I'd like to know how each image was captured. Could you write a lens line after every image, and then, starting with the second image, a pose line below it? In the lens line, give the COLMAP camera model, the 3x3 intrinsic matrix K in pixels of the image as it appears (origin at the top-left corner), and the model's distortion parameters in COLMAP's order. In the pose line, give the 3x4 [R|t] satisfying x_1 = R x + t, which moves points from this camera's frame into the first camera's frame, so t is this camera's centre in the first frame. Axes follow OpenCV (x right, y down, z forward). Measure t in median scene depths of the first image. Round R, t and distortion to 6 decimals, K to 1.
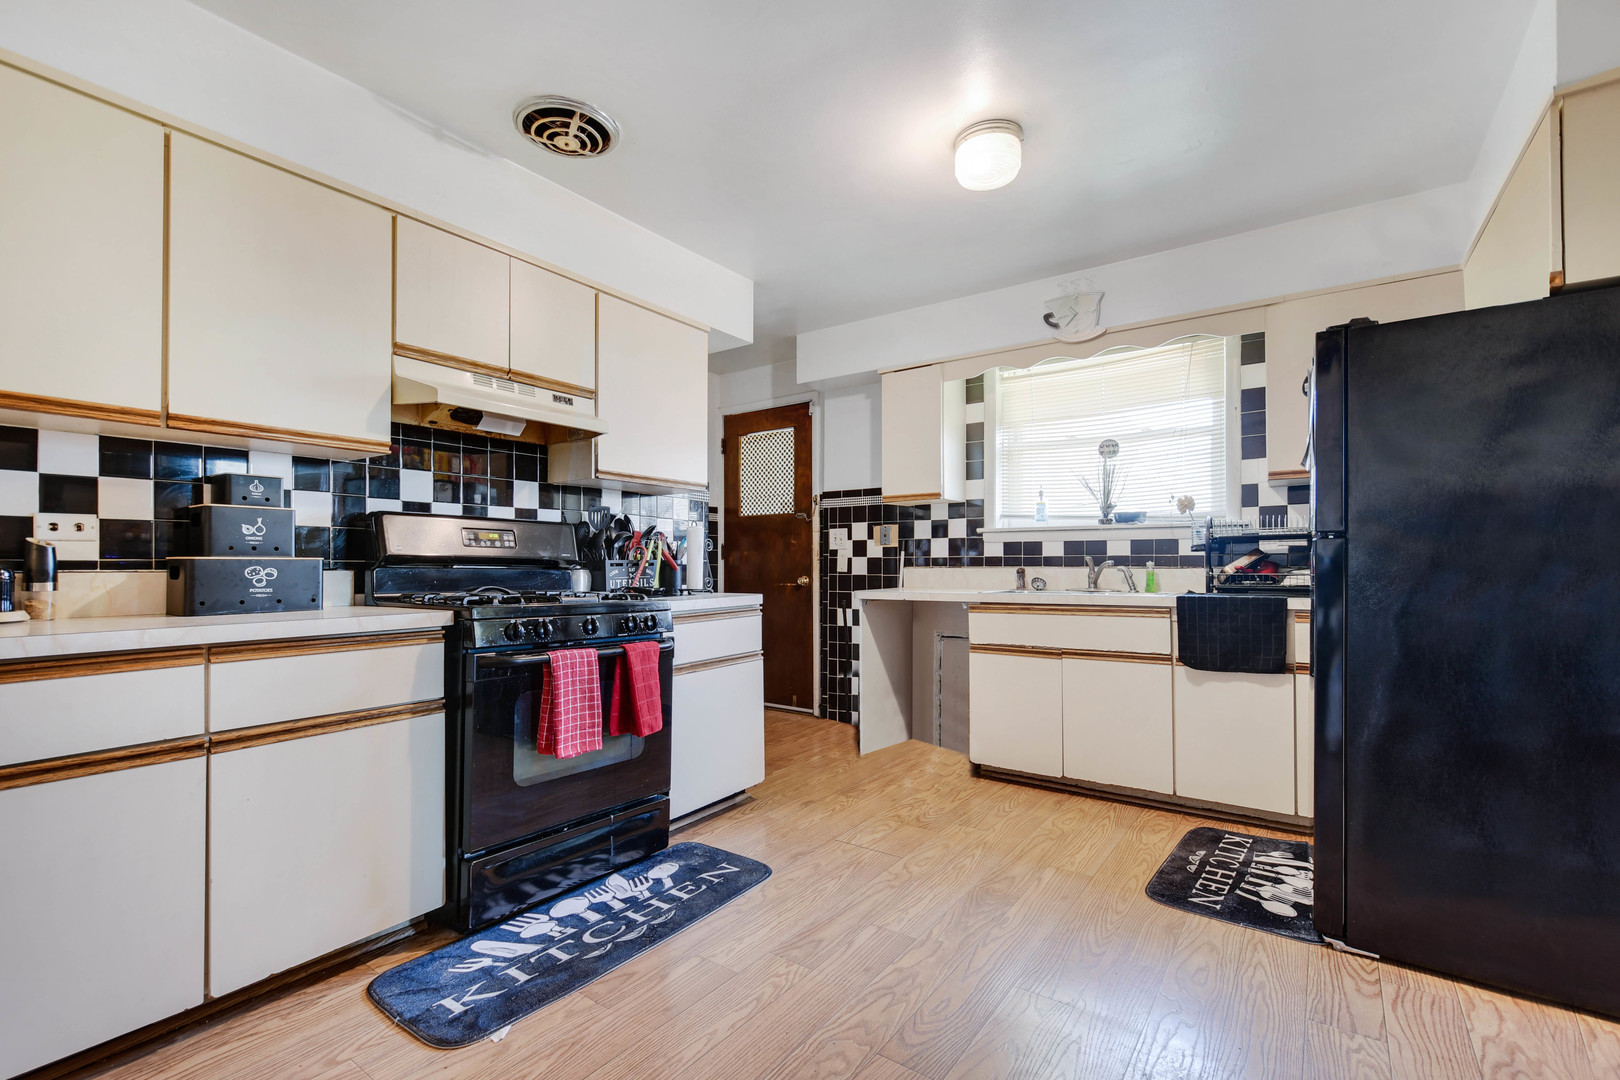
lens RADIAL K [[716.7, 0, 803.8], [0, 716.7, 554.7], [0, 0, 1]] dist [0.000669, -0.000486]
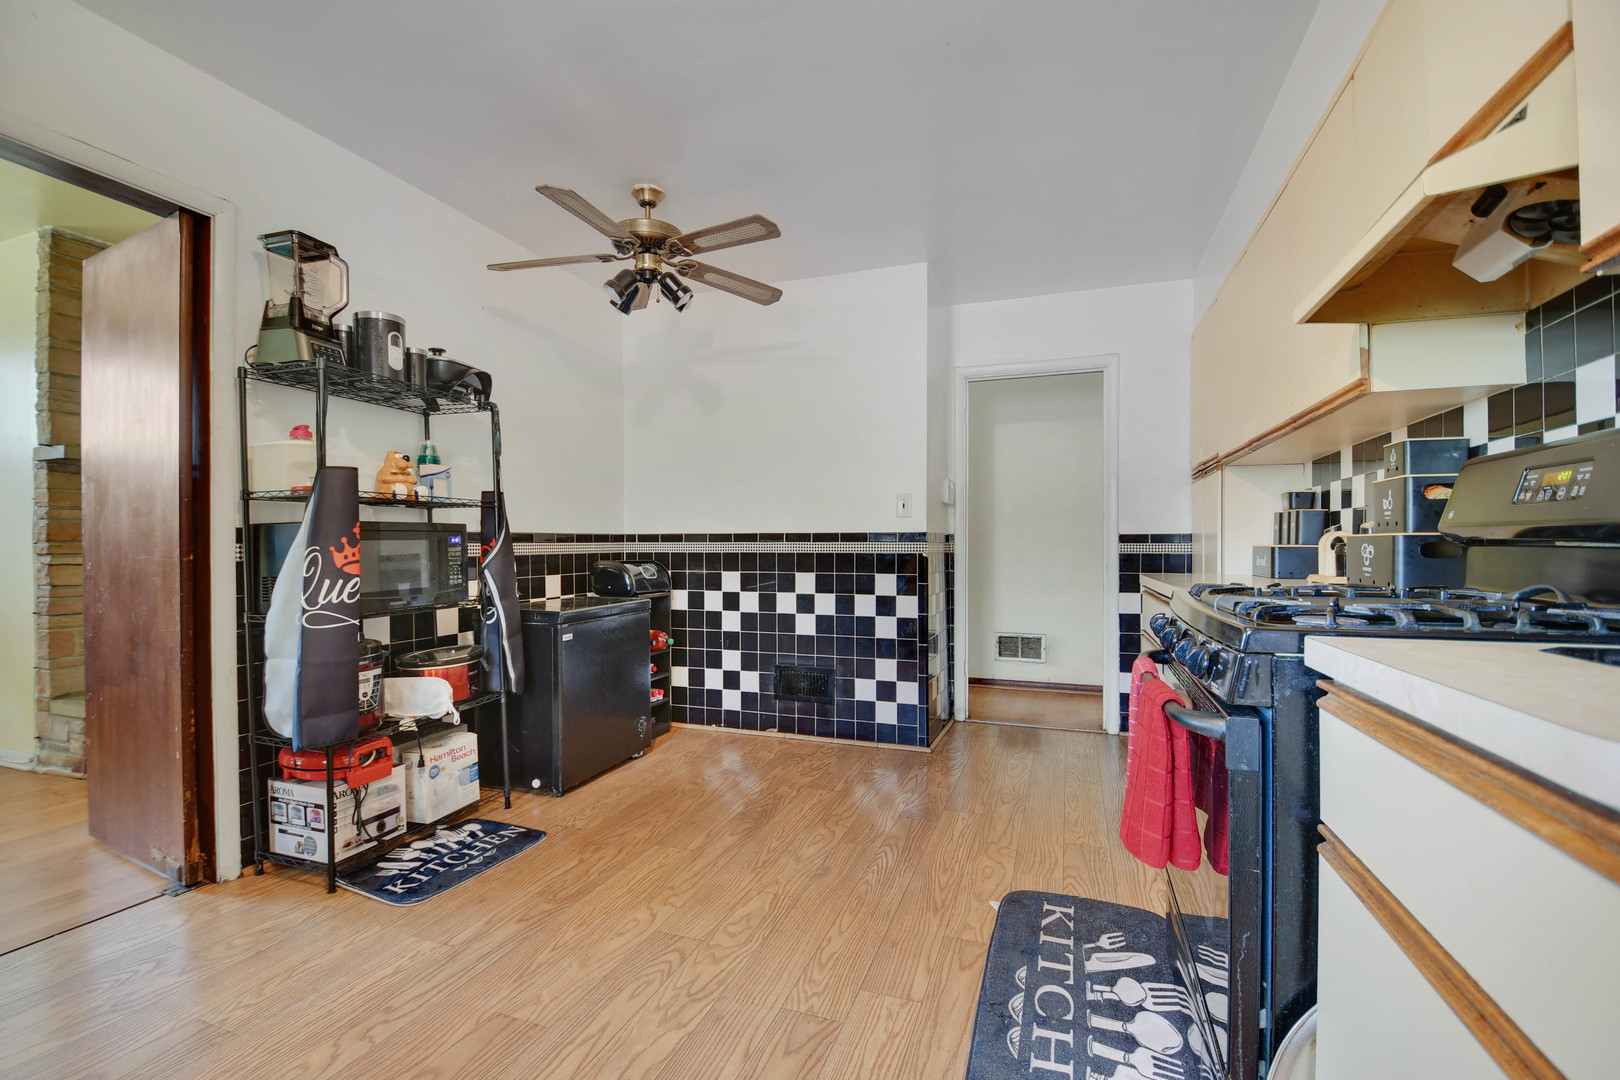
lens RADIAL K [[716.7, 0, 807.9], [0, 716.7, 547.1], [0, 0, 1]] dist [0.000669, -0.000486]
pose [[-0.961623, 0.001043, -0.274374, 0.127247], [0.005109, 0.999887, -0.014105, 0.018899], [0.274328, -0.014966, -0.961520, 1.065983]]
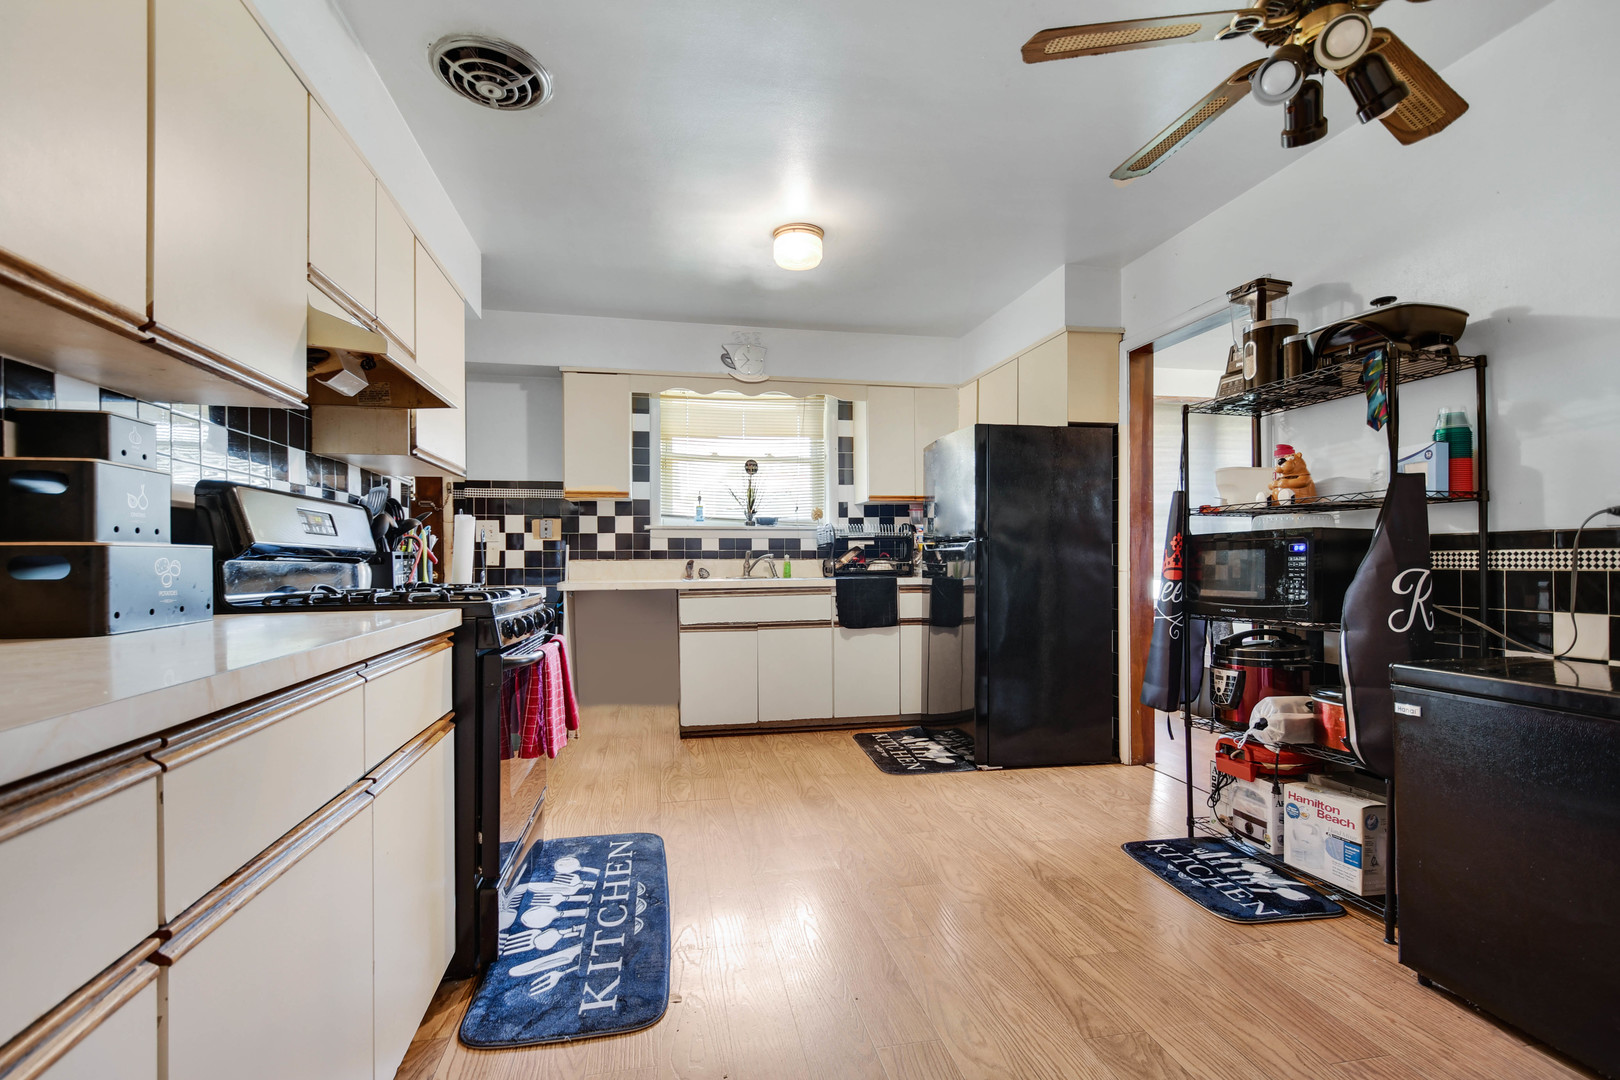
lens RADIAL K [[716.7, 0, 798.6], [0, 716.7, 552.1], [0, 0, 1]] dist [0.000669, -0.000486]
pose [[0.682658, 0.004304, 0.730726, -0.530653], [-0.006664, 0.999978, 0.000335, 0.004341], [-0.730708, -0.005098, 0.682671, 0.070303]]
